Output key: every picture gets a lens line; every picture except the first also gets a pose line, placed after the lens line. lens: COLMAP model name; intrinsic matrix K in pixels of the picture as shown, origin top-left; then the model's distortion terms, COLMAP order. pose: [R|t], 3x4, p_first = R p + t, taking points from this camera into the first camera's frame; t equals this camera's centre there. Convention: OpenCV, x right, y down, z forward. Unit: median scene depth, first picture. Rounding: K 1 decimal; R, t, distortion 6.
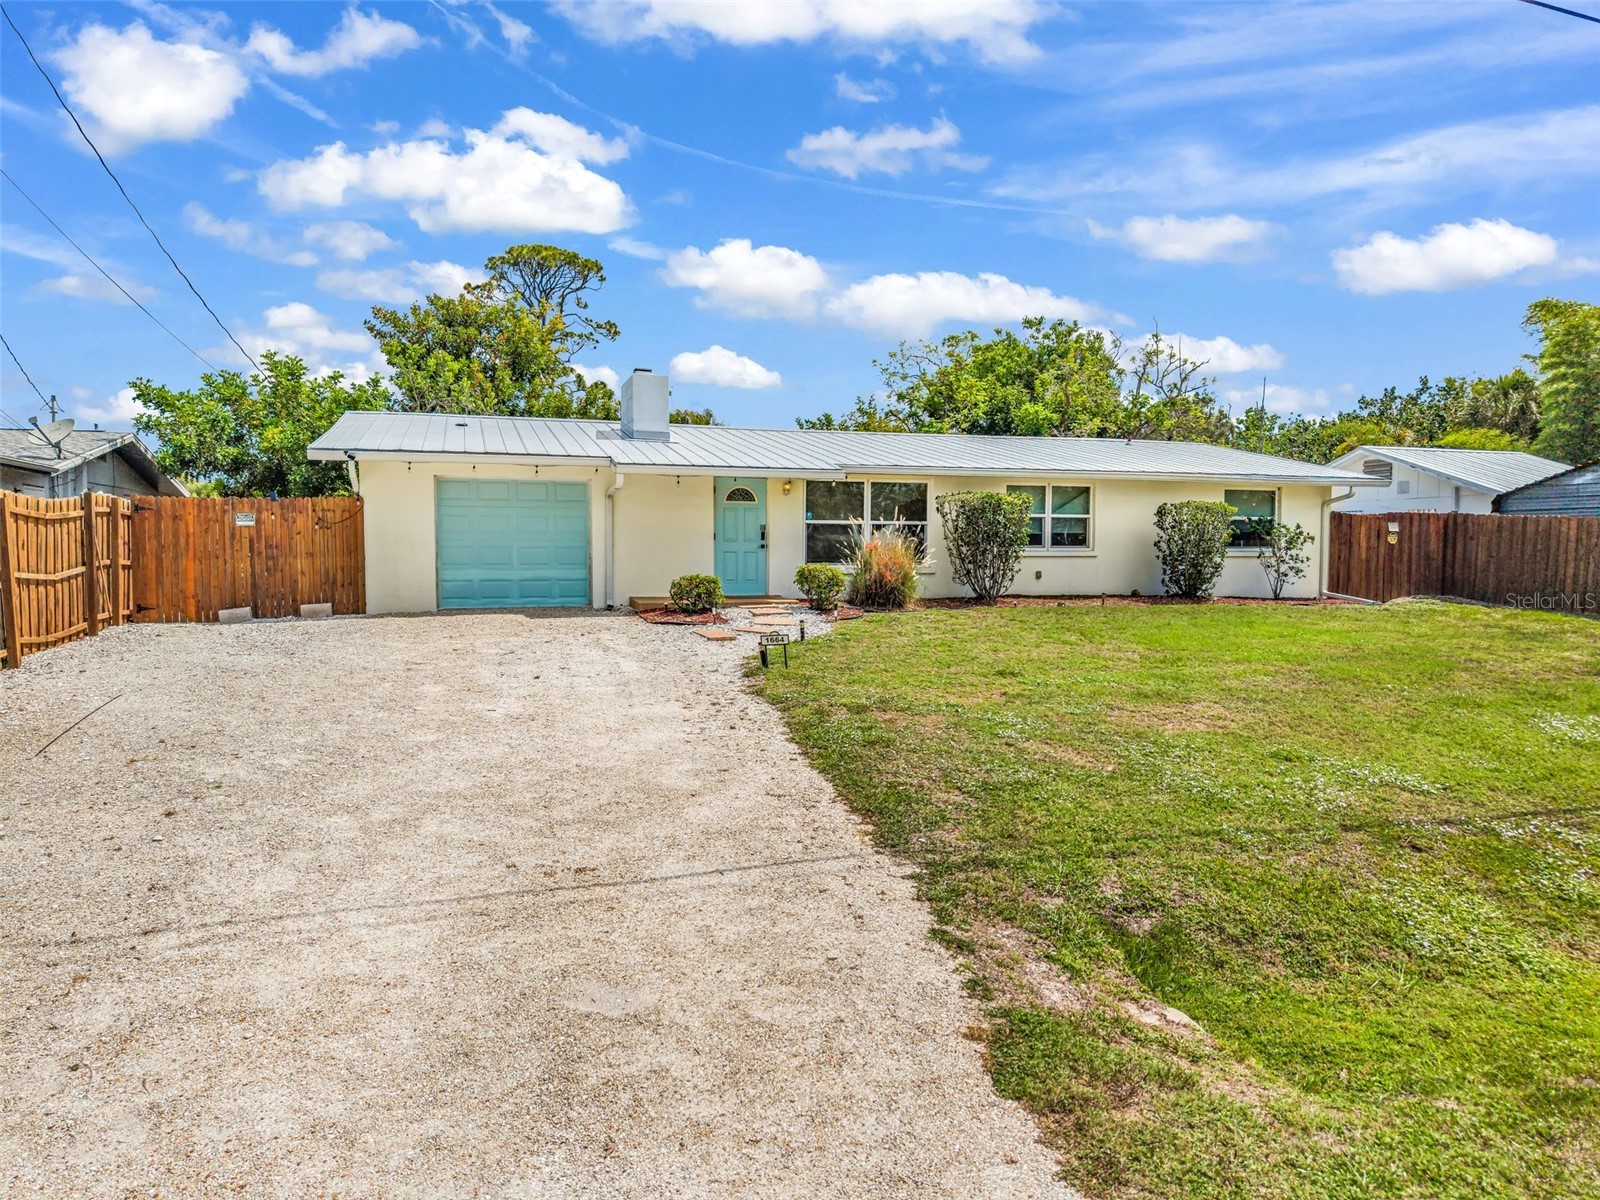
lens RADIAL K [[1065.7, 0, 795.8], [0, 1065.7, 596.8], [0, 0, 1]] dist [0.028981, -0.038486]
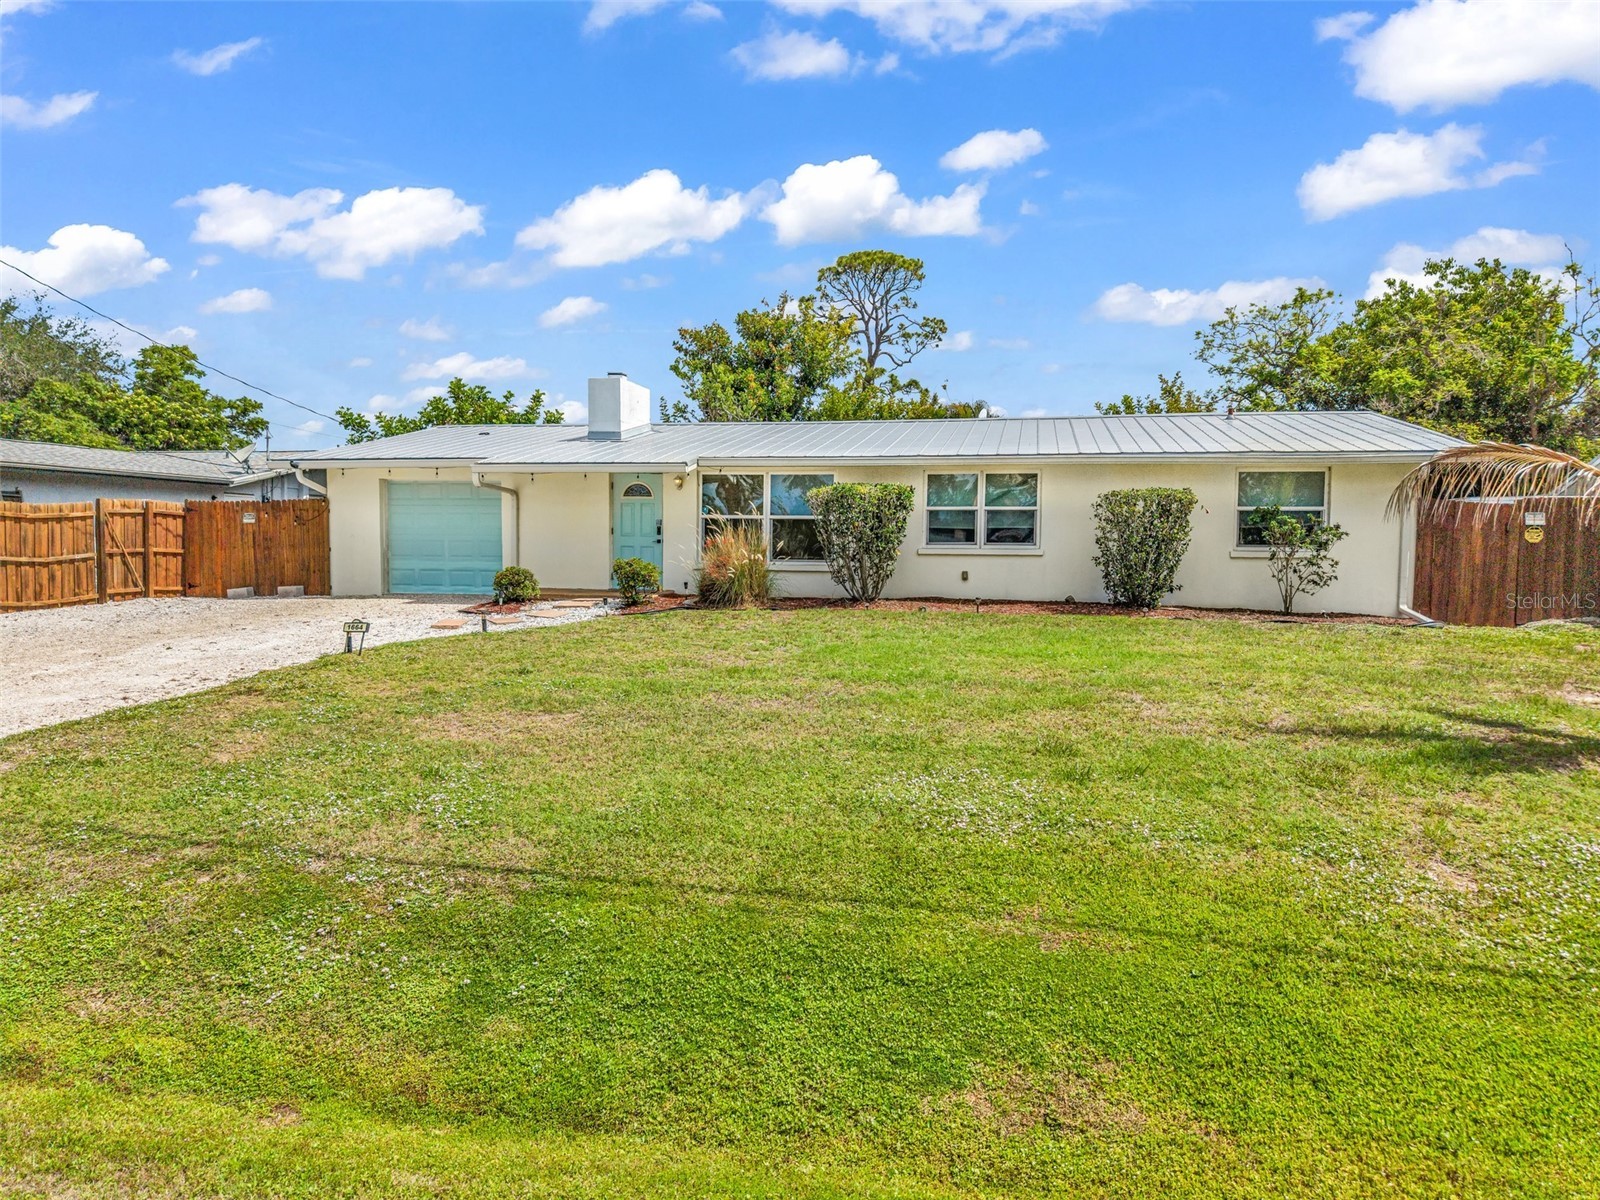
lens RADIAL K [[1065.7, 0, 795.8], [0, 1065.7, 596.8], [0, 0, 1]] dist [0.028981, -0.038486]
pose [[0.870245, 0.029736, -0.491720, 0.572777], [-0.029067, 0.999537, 0.009004, -0.007612], [0.491760, 0.006458, 0.870707, 0.182817]]
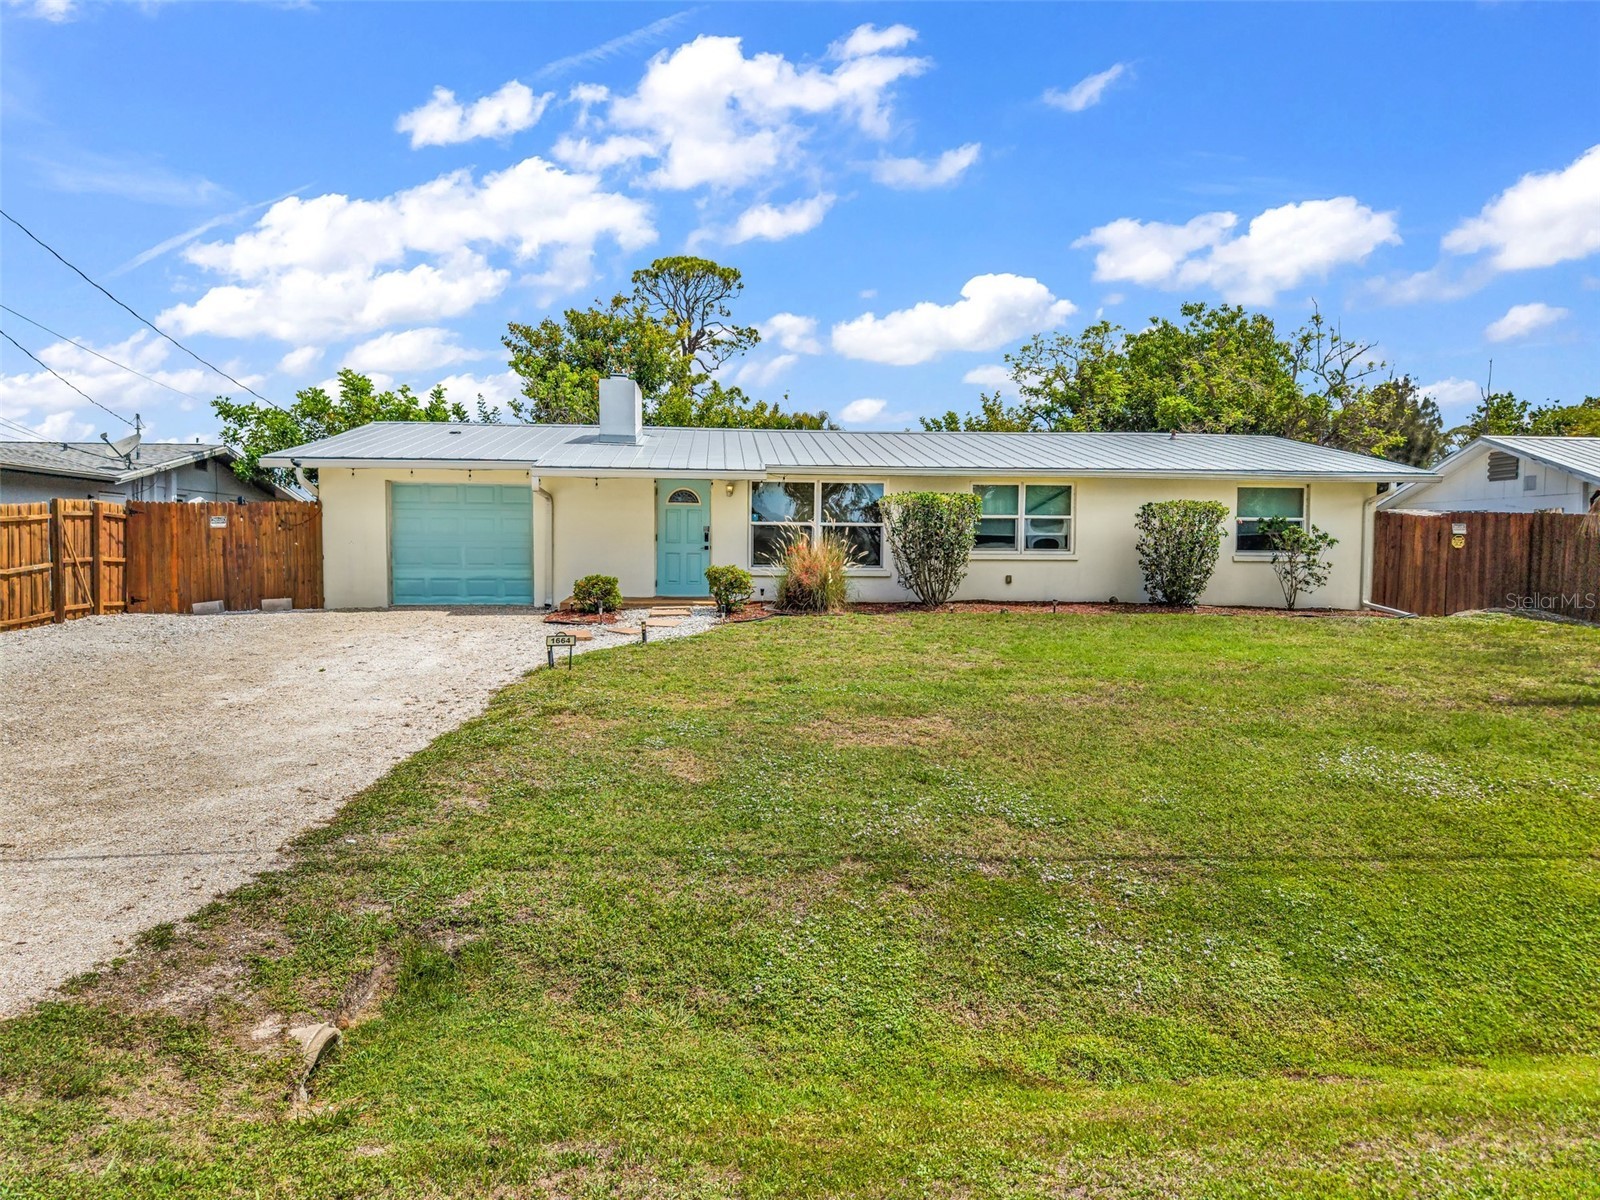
lens RADIAL K [[1065.7, 0, 795.8], [0, 1065.7, 596.8], [0, 0, 1]] dist [0.028981, -0.038486]
pose [[0.974506, 0.014397, -0.223897, 0.272441], [-0.014821, 0.999890, -0.000213, -0.002441], [0.223869, 0.003527, 0.974613, 0.042129]]
